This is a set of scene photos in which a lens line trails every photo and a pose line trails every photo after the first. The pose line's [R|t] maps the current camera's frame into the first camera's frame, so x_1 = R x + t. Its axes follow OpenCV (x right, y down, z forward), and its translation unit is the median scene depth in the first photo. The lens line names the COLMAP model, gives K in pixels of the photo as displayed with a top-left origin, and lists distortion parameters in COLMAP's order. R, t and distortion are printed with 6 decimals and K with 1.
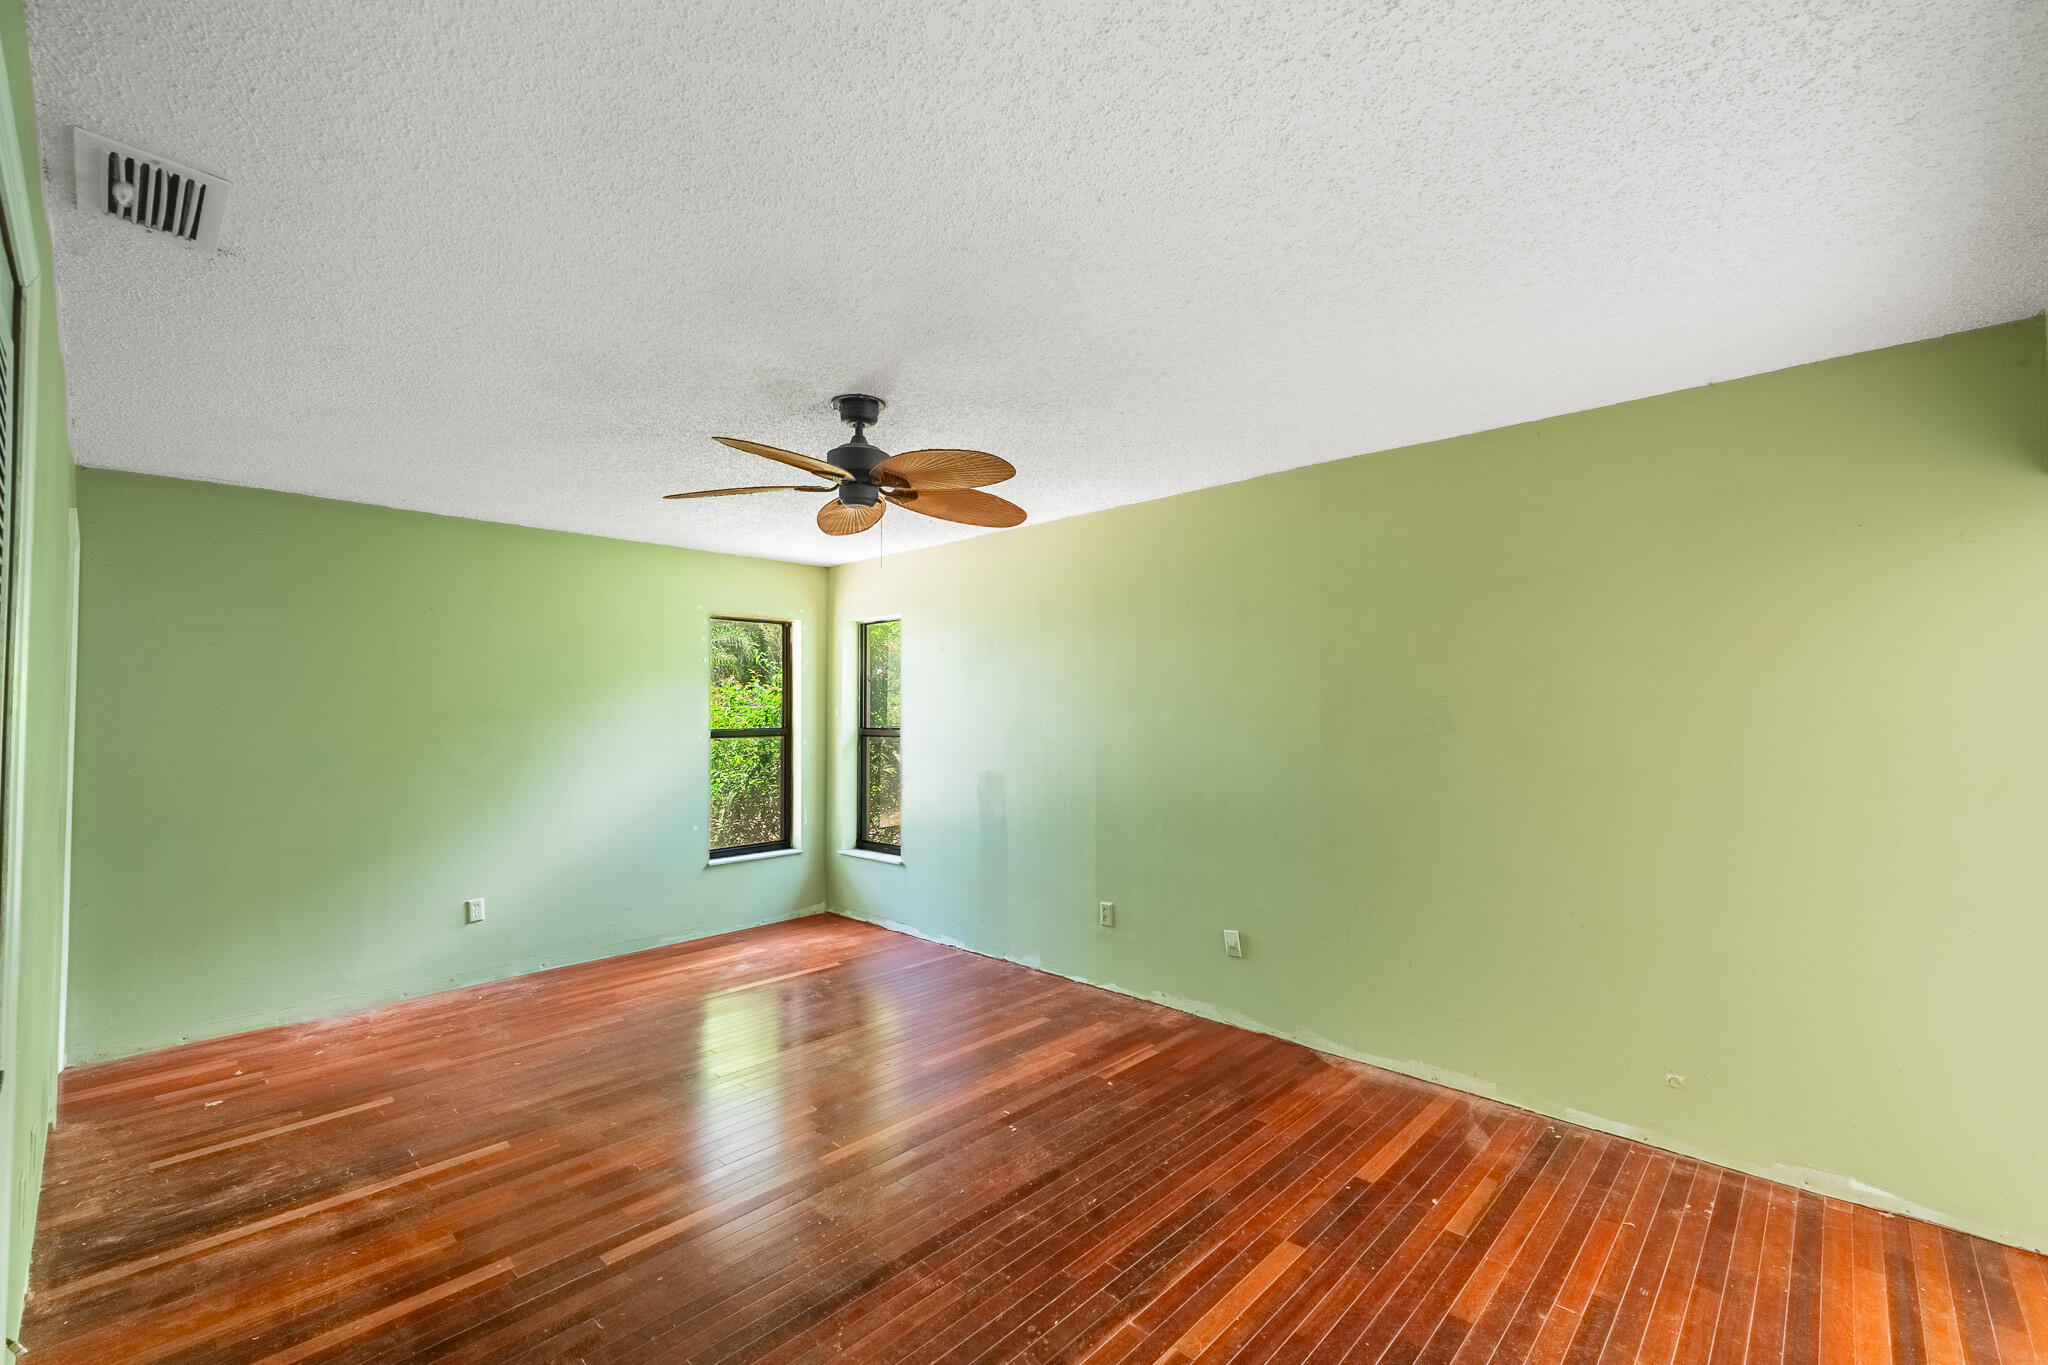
lens RADIAL K [[868.8, 0, 1024.8], [0, 868.8, 688.2], [0, 0, 1]] dist [-0.000325, 0.000683]
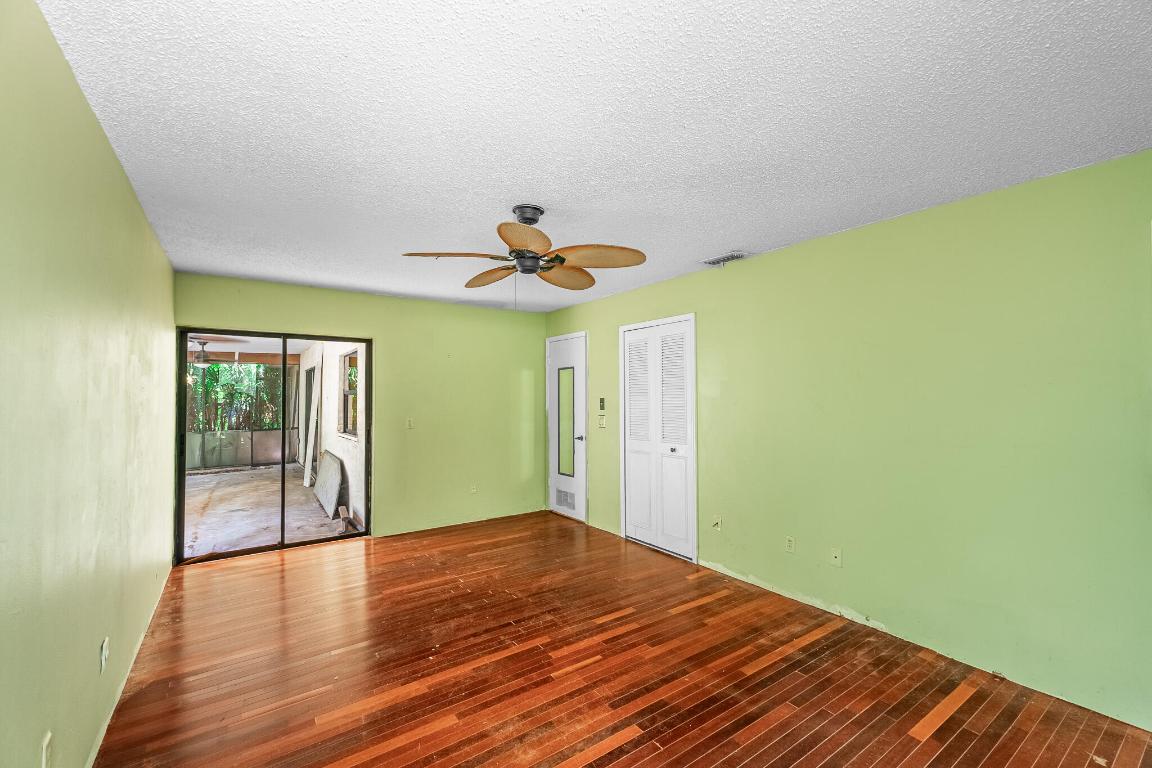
lens RADIAL K [[488.7, 0, 576.7], [0, 488.7, 385.9], [0, 0, 1]] dist [-0.000325, 0.000683]
pose [[-0.979287, 0.013082, 0.202052, -0.553953], [0.003508, 0.998857, -0.047672, 0.059759], [-0.202445, -0.045976, -0.978214, 2.214054]]
